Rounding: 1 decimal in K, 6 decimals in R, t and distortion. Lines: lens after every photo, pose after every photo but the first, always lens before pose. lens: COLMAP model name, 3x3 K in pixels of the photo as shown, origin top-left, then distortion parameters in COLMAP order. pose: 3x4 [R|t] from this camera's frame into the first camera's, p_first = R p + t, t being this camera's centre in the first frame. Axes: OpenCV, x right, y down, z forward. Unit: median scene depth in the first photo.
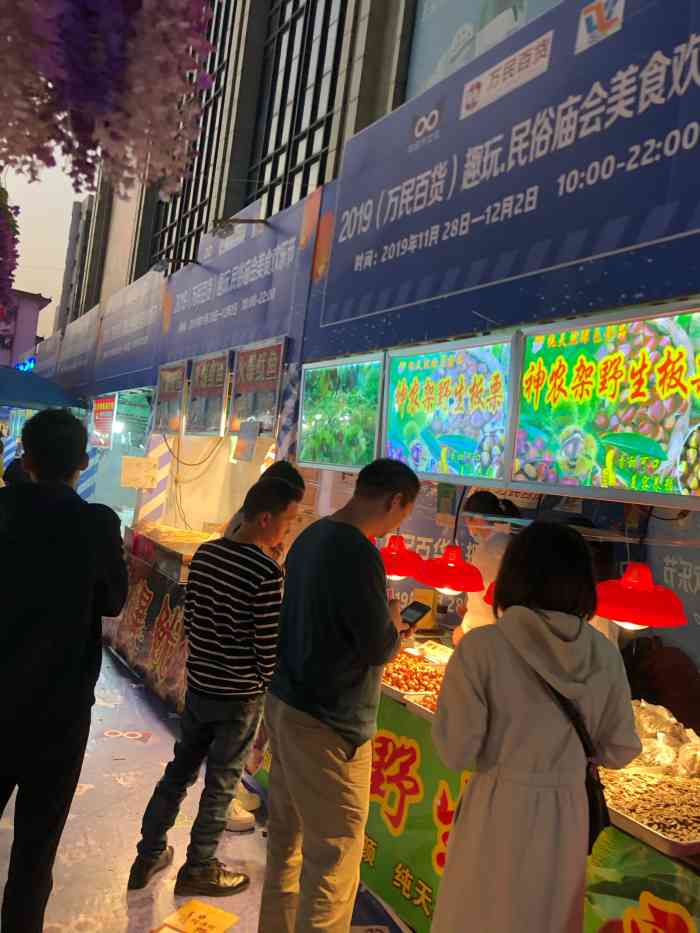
lens RADIAL K [[768.4, 0, 349.2], [0, 768.4, 465.0], [0, 0, 1]] dist [-0.018567, -0.017255]
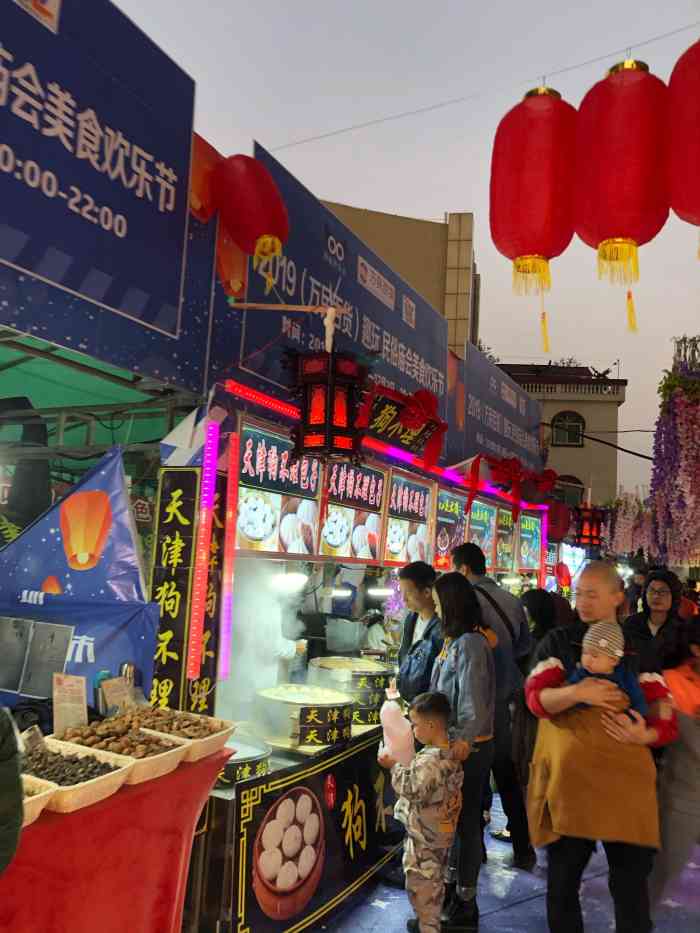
lens RADIAL K [[768.4, 0, 349.8], [0, 768.4, 469.7], [0, 0, 1]] dist [-0.018567, -0.017255]
pose [[-0.561619, -0.032606, 0.826753, -0.640814], [-0.129423, 0.990385, -0.048858, -0.050009], [-0.817211, -0.134441, -0.560439, 1.176838]]
